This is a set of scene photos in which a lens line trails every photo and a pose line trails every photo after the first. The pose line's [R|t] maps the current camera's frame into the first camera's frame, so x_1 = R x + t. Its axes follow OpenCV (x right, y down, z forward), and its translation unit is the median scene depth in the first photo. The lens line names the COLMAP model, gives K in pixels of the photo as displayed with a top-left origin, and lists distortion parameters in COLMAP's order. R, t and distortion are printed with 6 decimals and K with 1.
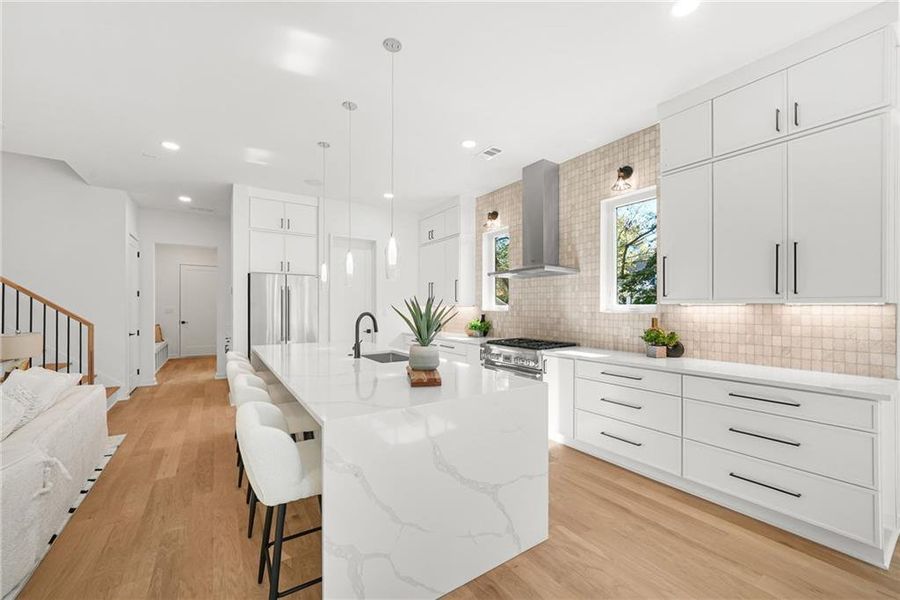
lens RADIAL K [[347.5, 0, 452.2], [0, 347.5, 307.4], [0, 0, 1]] dist [0.000607, 0.000582]
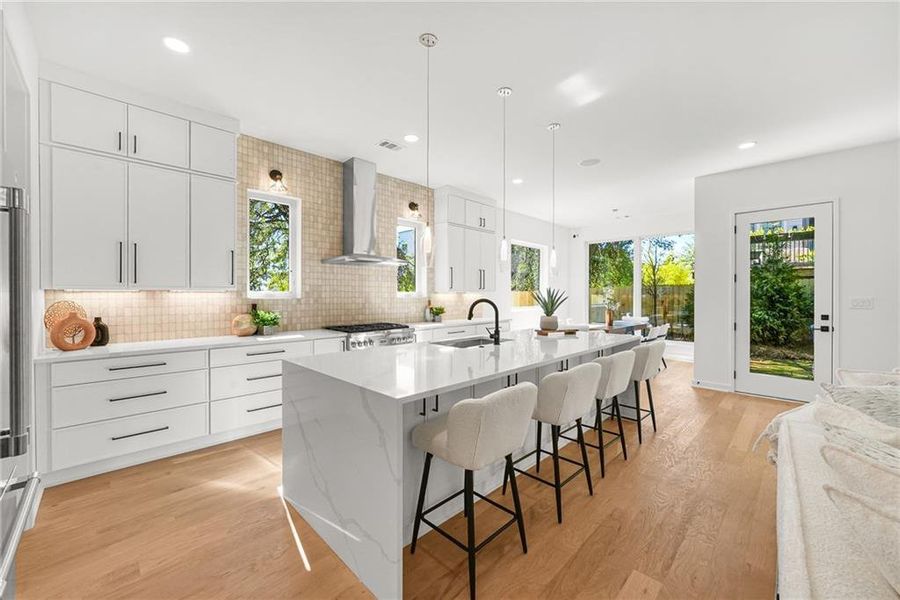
lens RADIAL K [[347.5, 0, 450.0], [0, 347.5, 296.2], [0, 0, 1]] dist [0.000607, 0.000582]
pose [[-0.183795, -0.008595, 0.982927, -1.200612], [-0.000551, 0.999963, 0.008641, -0.003652], [-0.982965, 0.001047, -0.183792, 1.289412]]
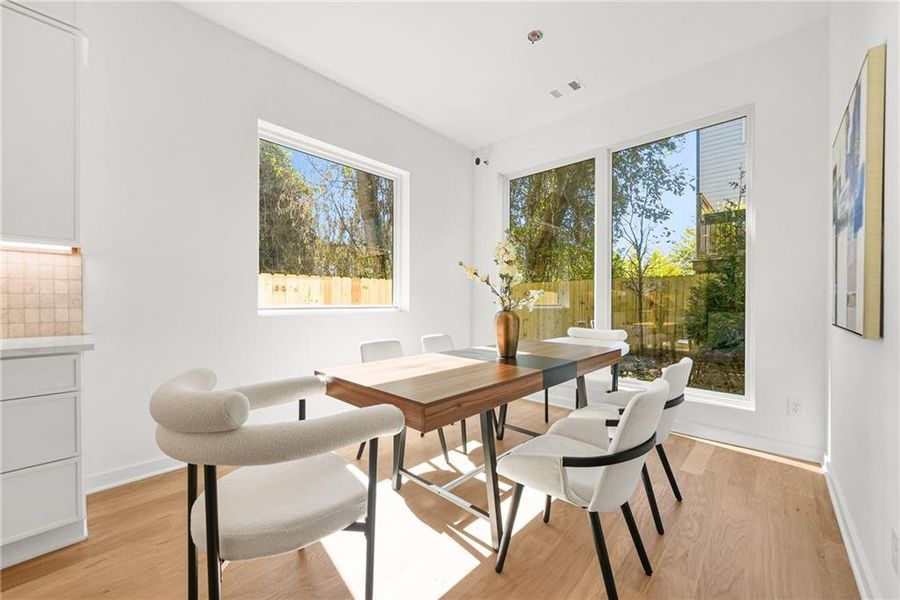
lens RADIAL K [[347.5, 0, 455.5], [0, 347.5, 303.2], [0, 0, 1]] dist [0.000607, 0.000582]
pose [[-0.227496, -0.010348, 0.973724, 0.091031], [-0.002758, 0.999946, 0.009982, 0.076530], [-0.973775, -0.000415, -0.227512, 0.161969]]
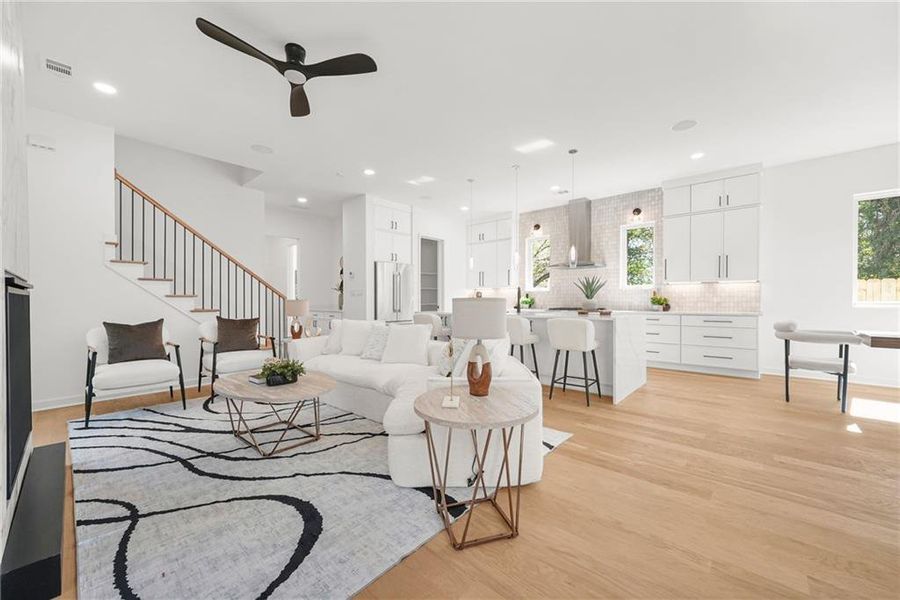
lens RADIAL K [[347.5, 0, 450.4], [0, 347.5, 304.4], [0, 0, 1]] dist [0.000607, 0.000582]
pose [[0.969582, -0.003627, 0.244740, -1.007787], [0.001467, 0.999958, 0.009006, 0.087542], [-0.244762, -0.008373, 0.969547, -0.589820]]
